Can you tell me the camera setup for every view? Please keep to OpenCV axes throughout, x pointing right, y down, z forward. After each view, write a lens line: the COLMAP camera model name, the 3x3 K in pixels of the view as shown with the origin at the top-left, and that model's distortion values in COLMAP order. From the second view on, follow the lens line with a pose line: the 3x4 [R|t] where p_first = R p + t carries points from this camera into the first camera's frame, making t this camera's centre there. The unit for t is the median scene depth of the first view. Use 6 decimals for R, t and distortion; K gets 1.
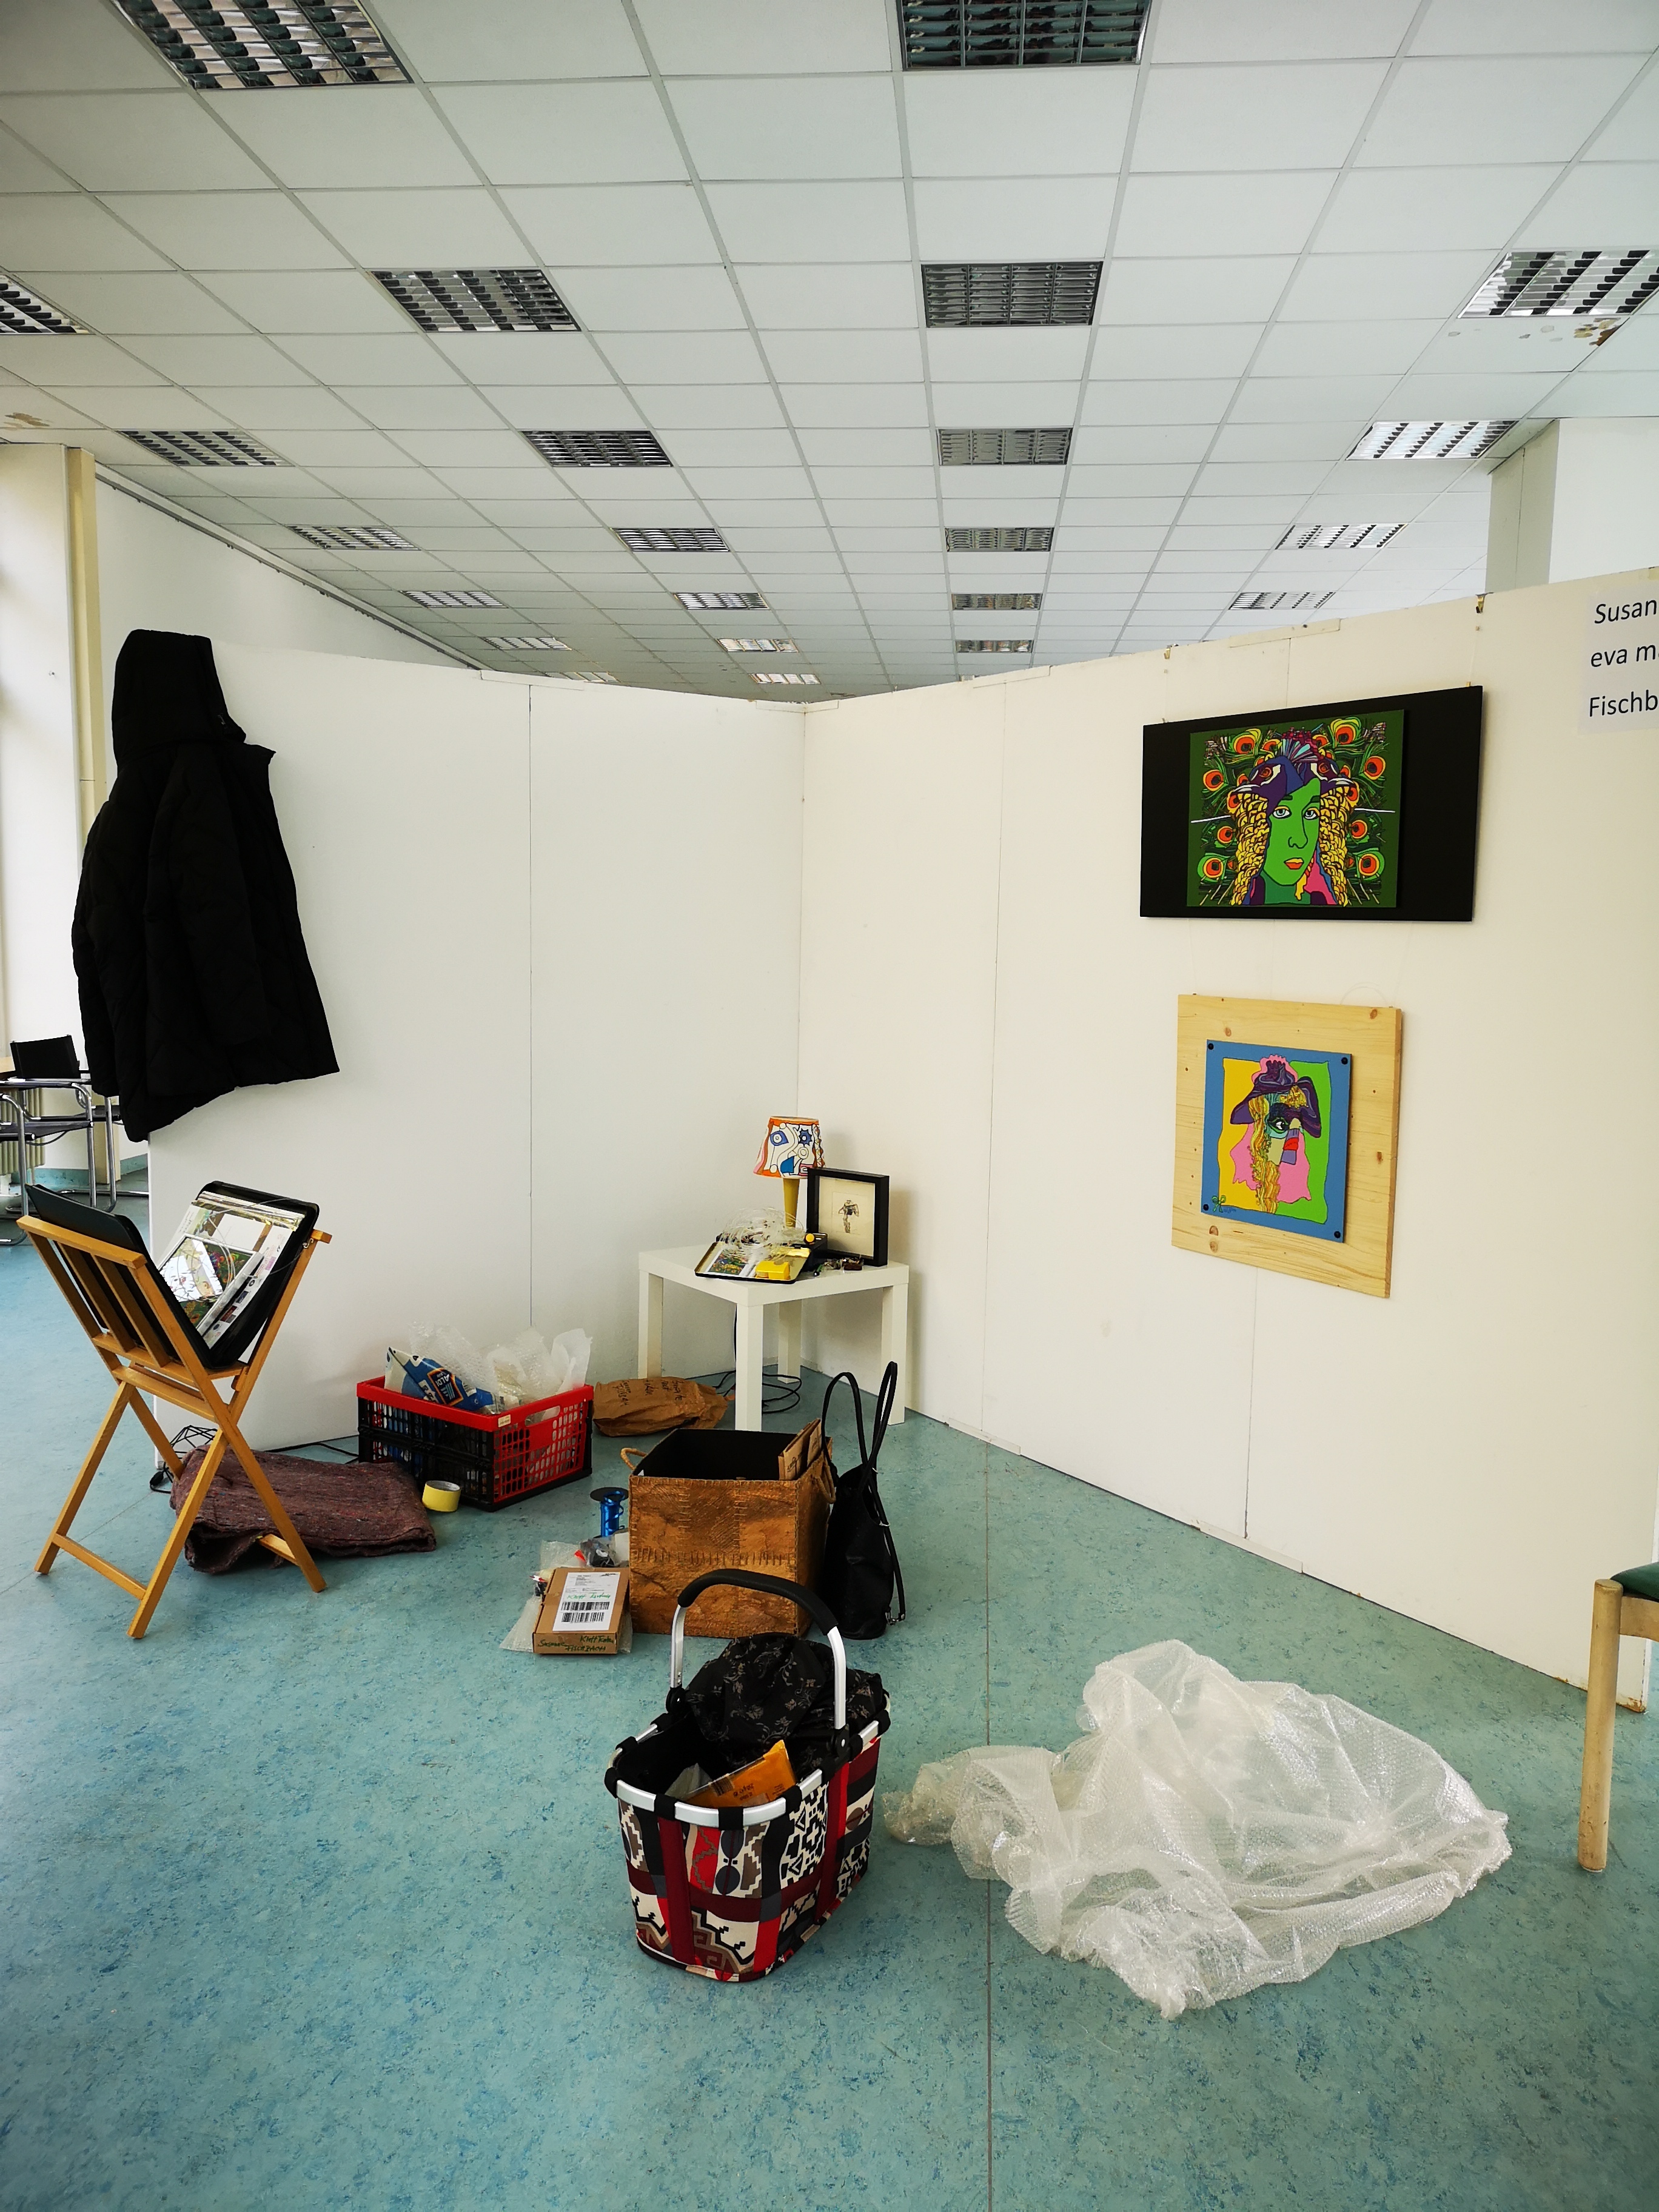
lens RADIAL K [[1680.7, 0, 829.5], [0, 1680.7, 1106.0], [0, 0, 1]] dist [0.058510, -0.050615]
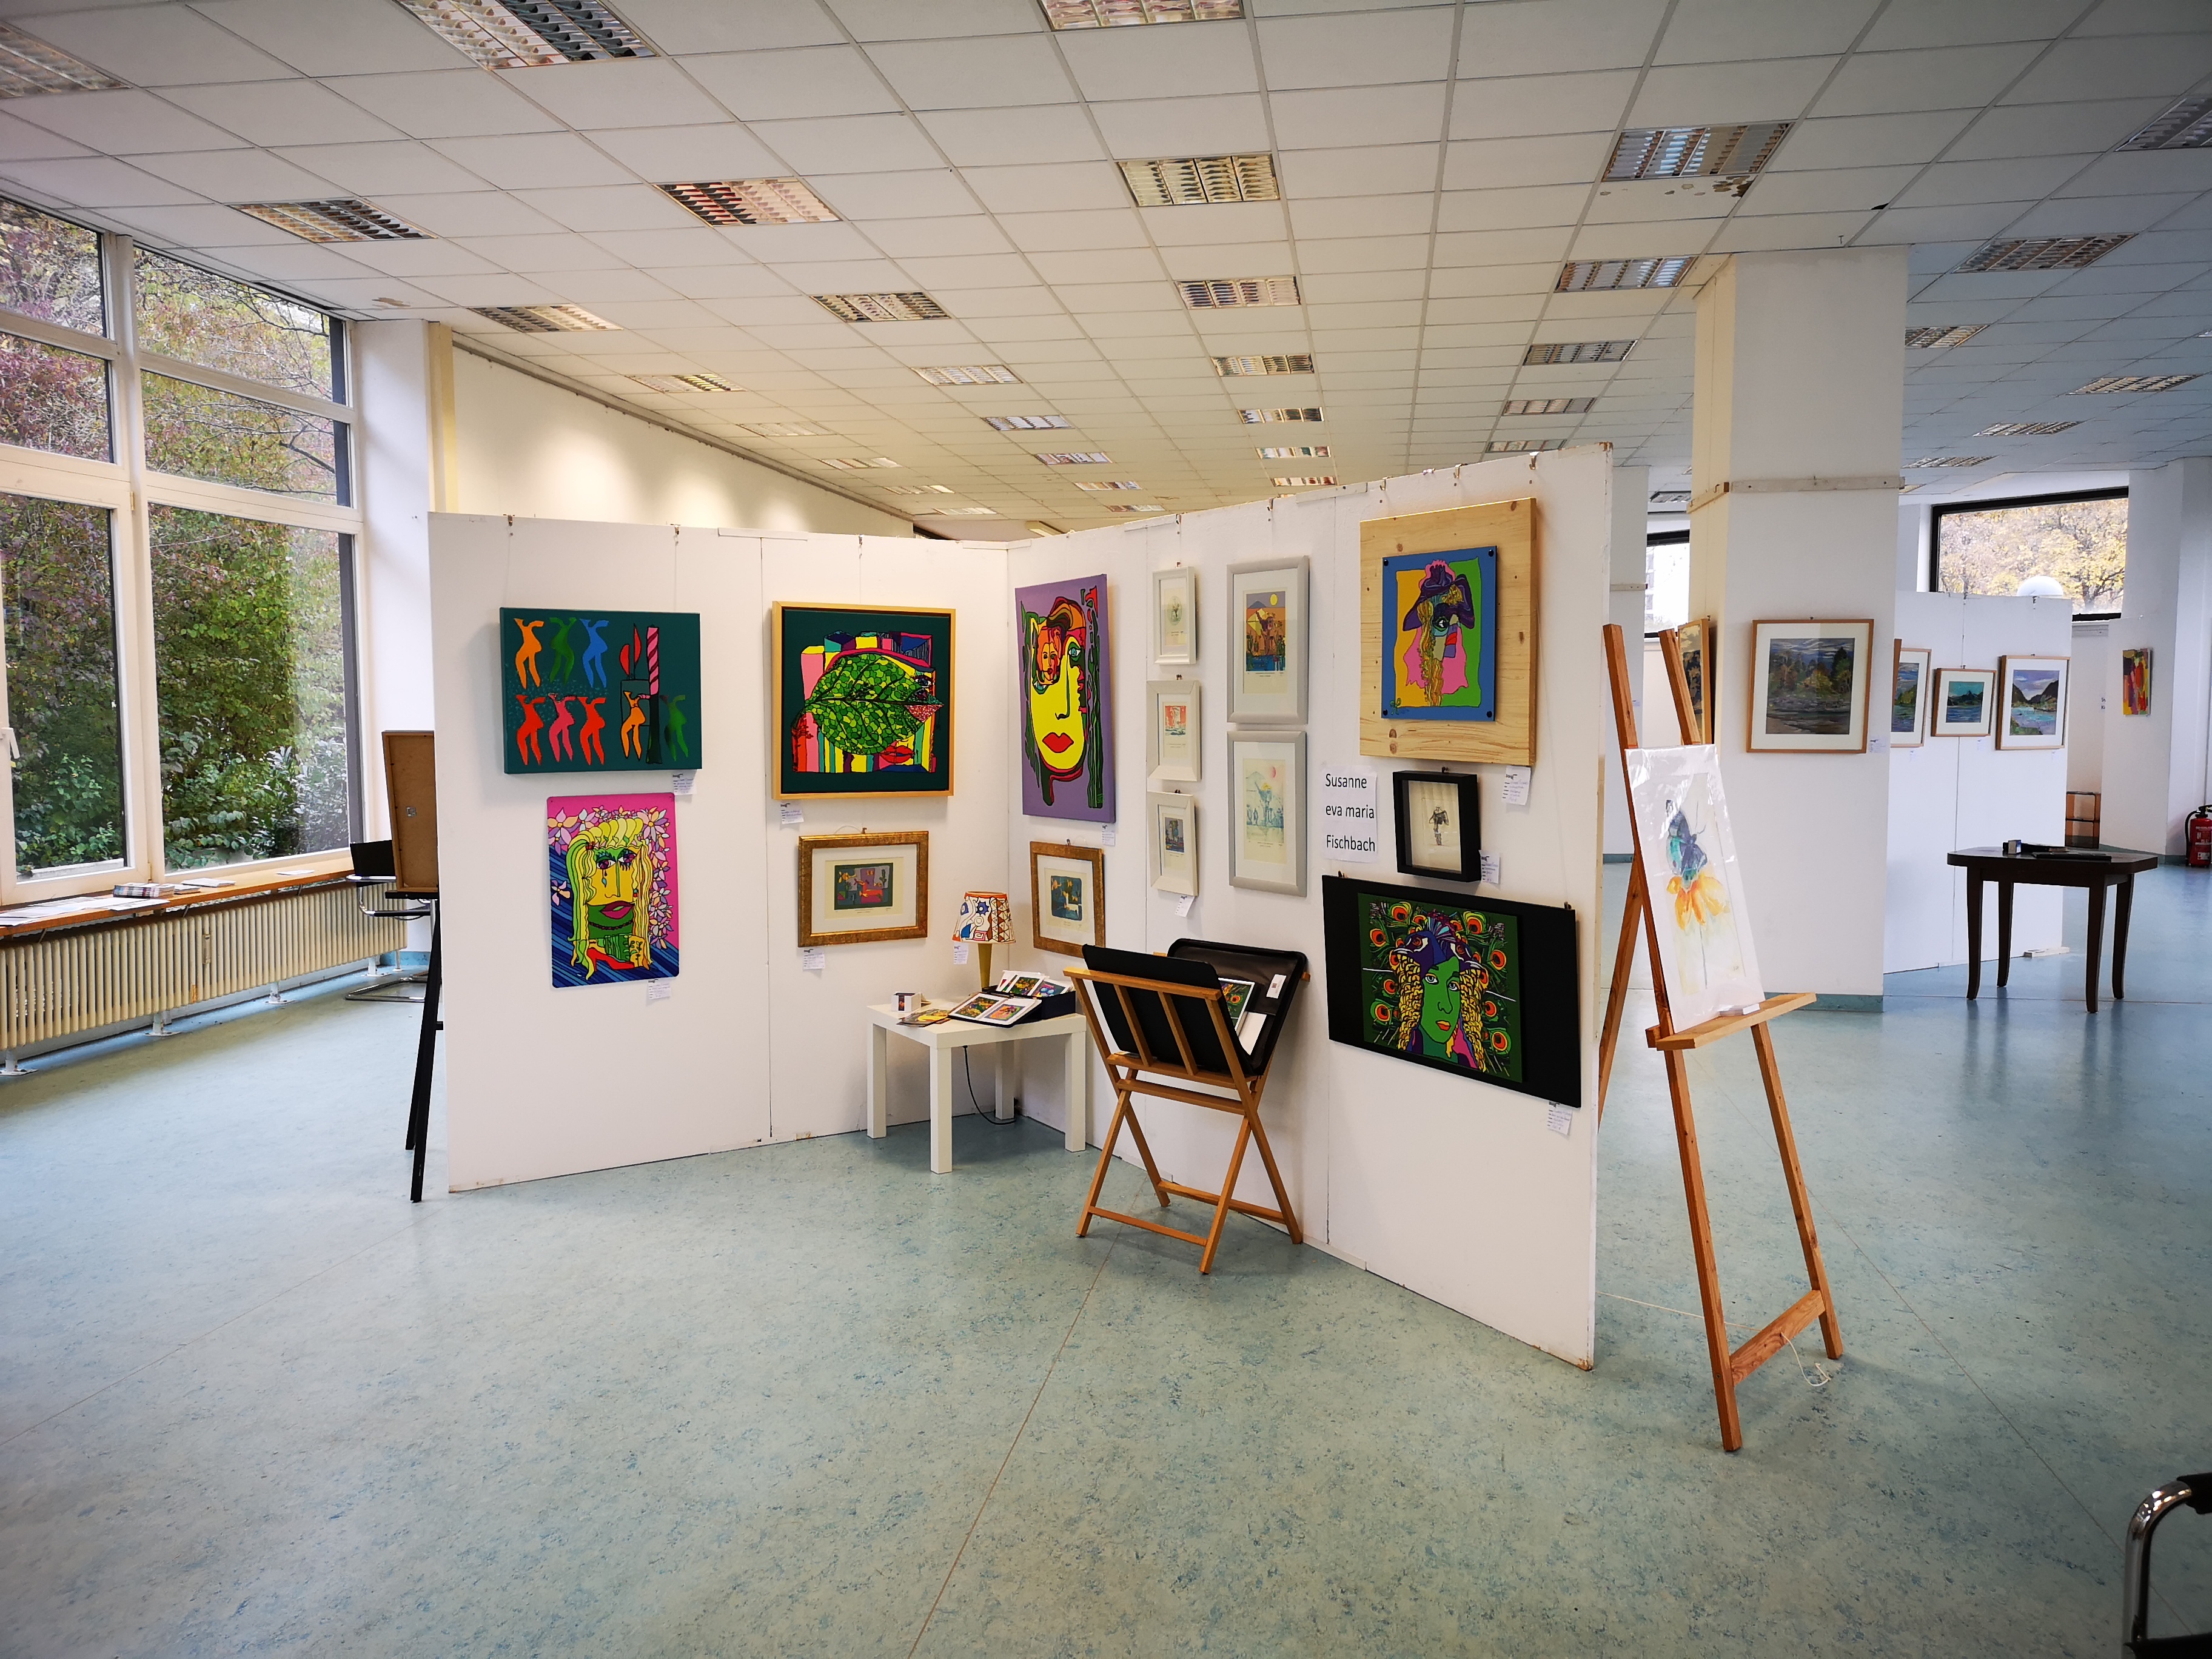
lens RADIAL K [[1680.7, 0, 1106.0], [0, 1680.7, 829.5], [0, 0, 1]] dist [0.058510, -0.050615]
pose [[0.997359, -0.015404, -0.070980, 0.192337], [0.012792, 0.999229, -0.037108, 0.006820], [0.071497, 0.036102, 0.996787, -0.218879]]
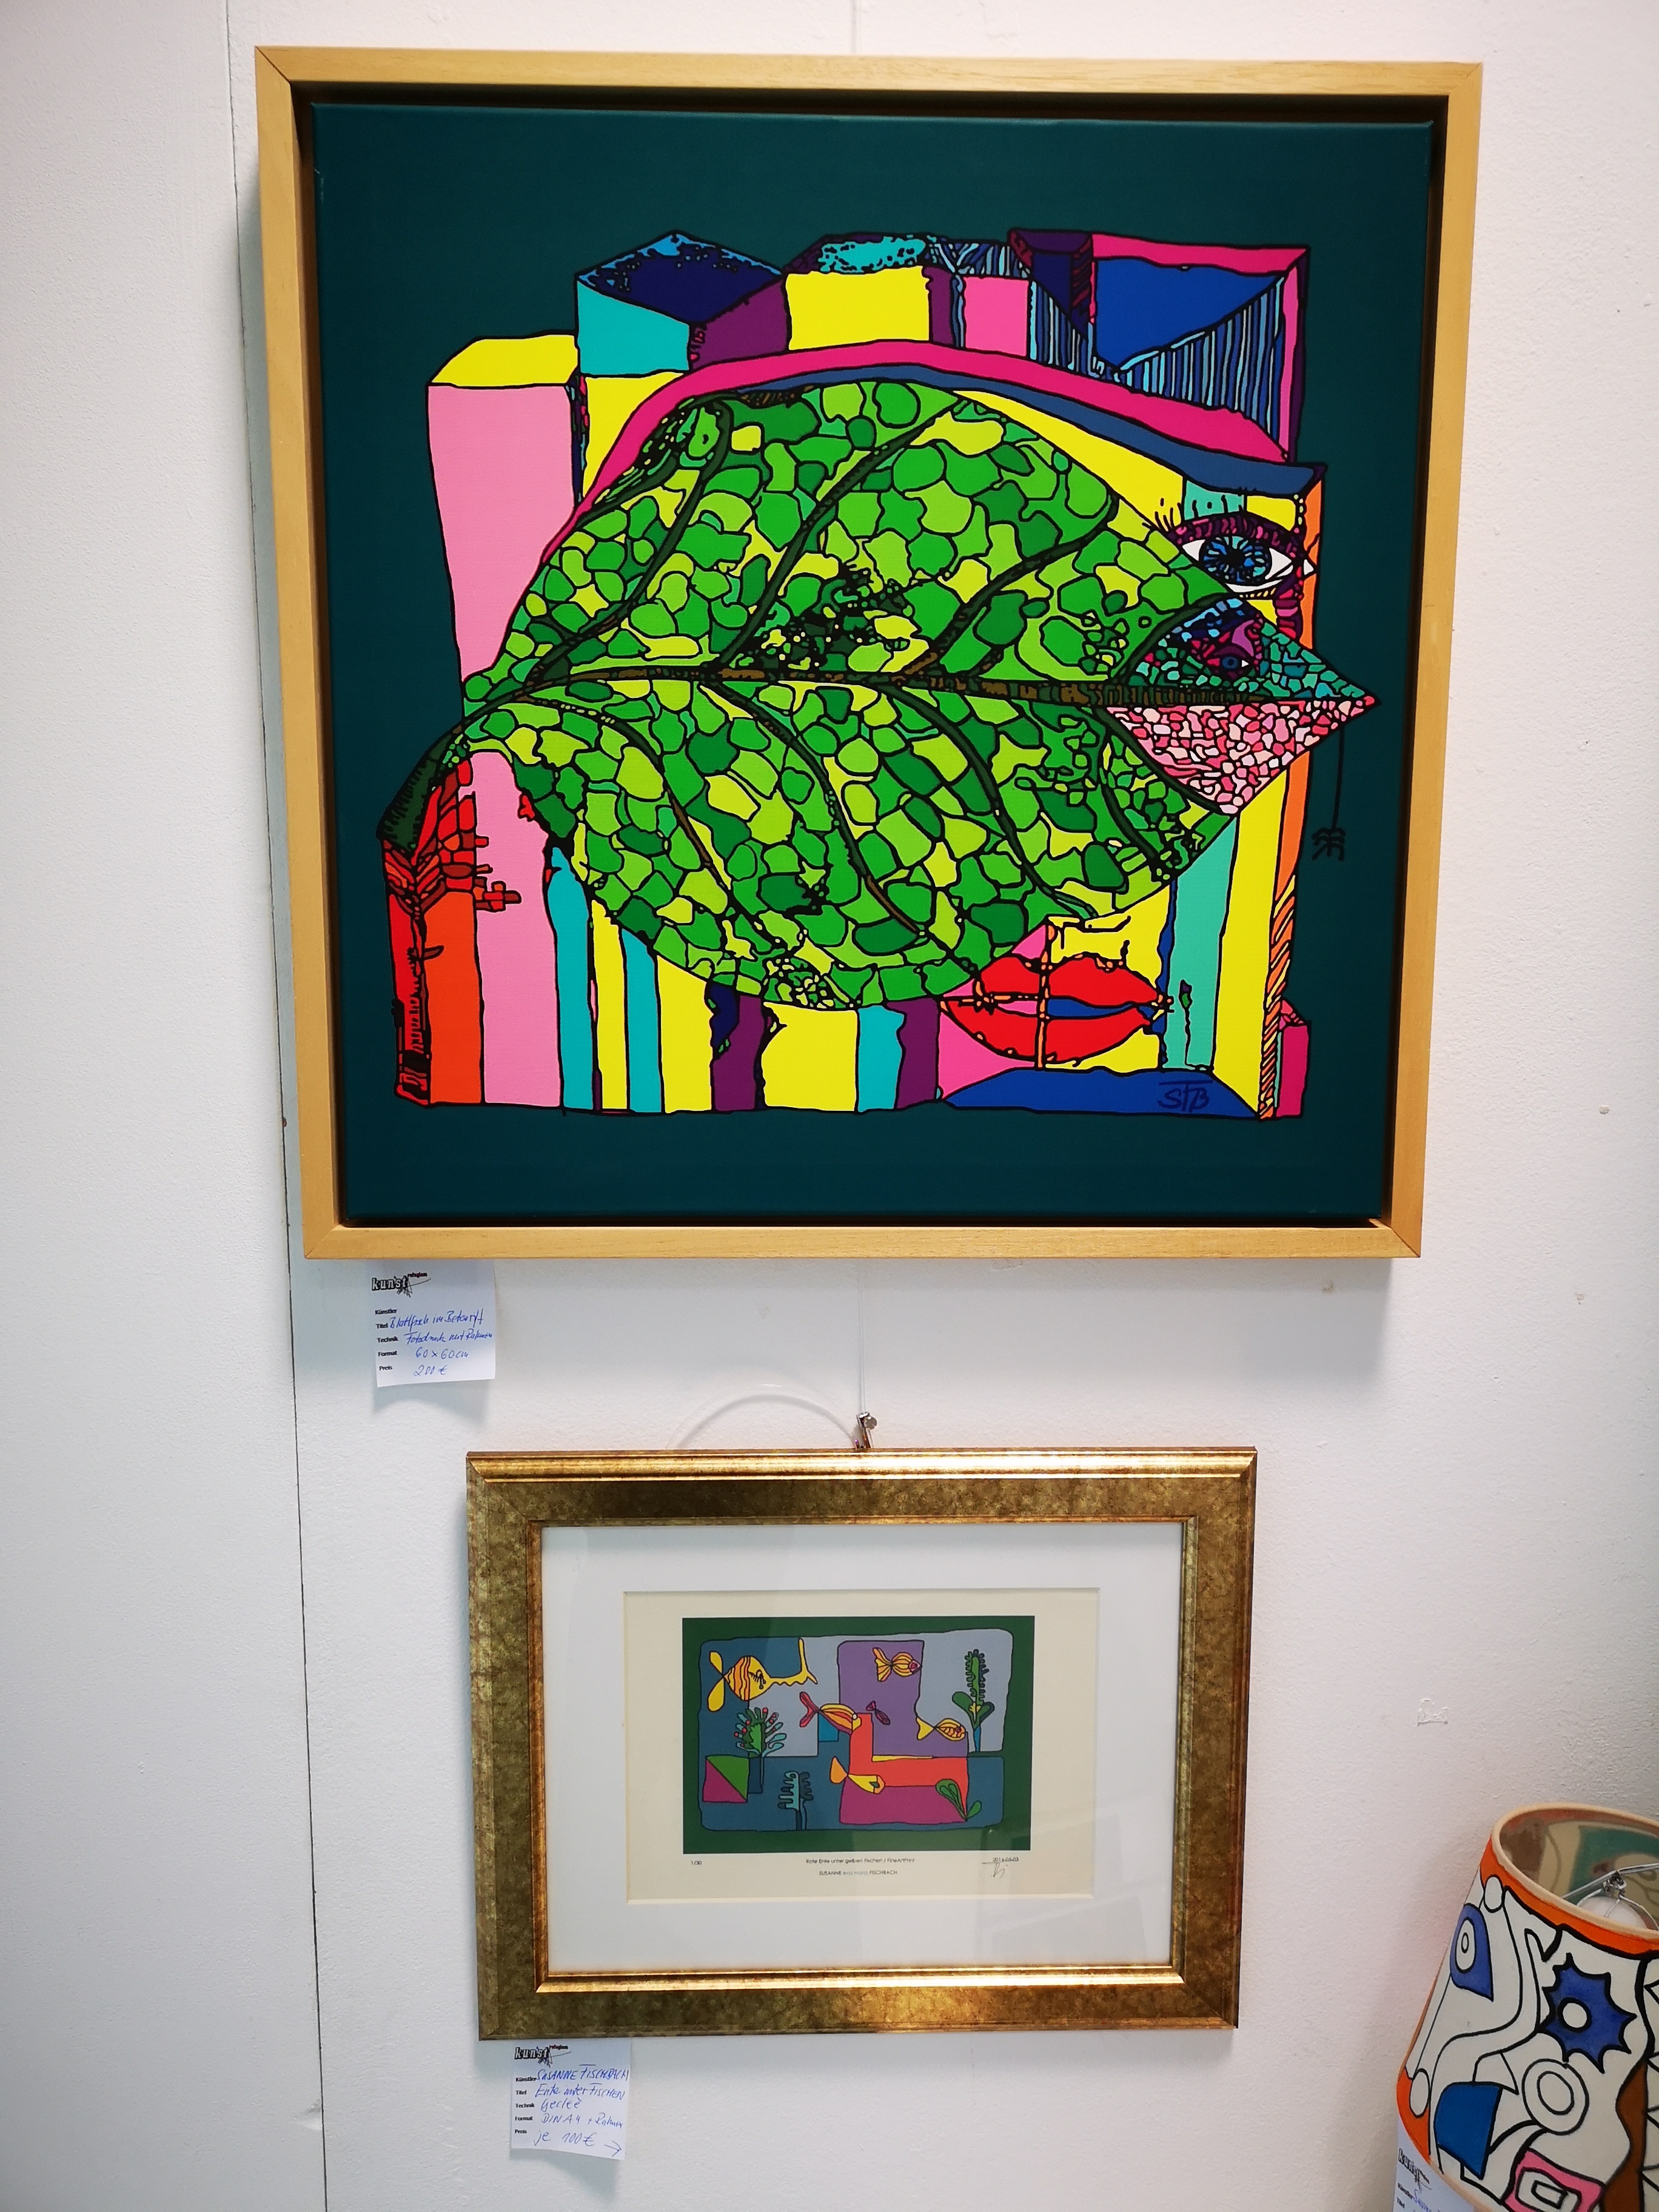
lens RADIAL K [[1698.4, 0, 829.5], [0, 1698.4, 1106.0], [0, 0, 1]] dist [0.055019, -0.055532]
pose [[0.825477, 0.032953, -0.563473, 0.002492], [-0.039586, 0.999216, 0.000443, -0.111275], [0.563046, 0.021940, 0.826134, 1.134501]]
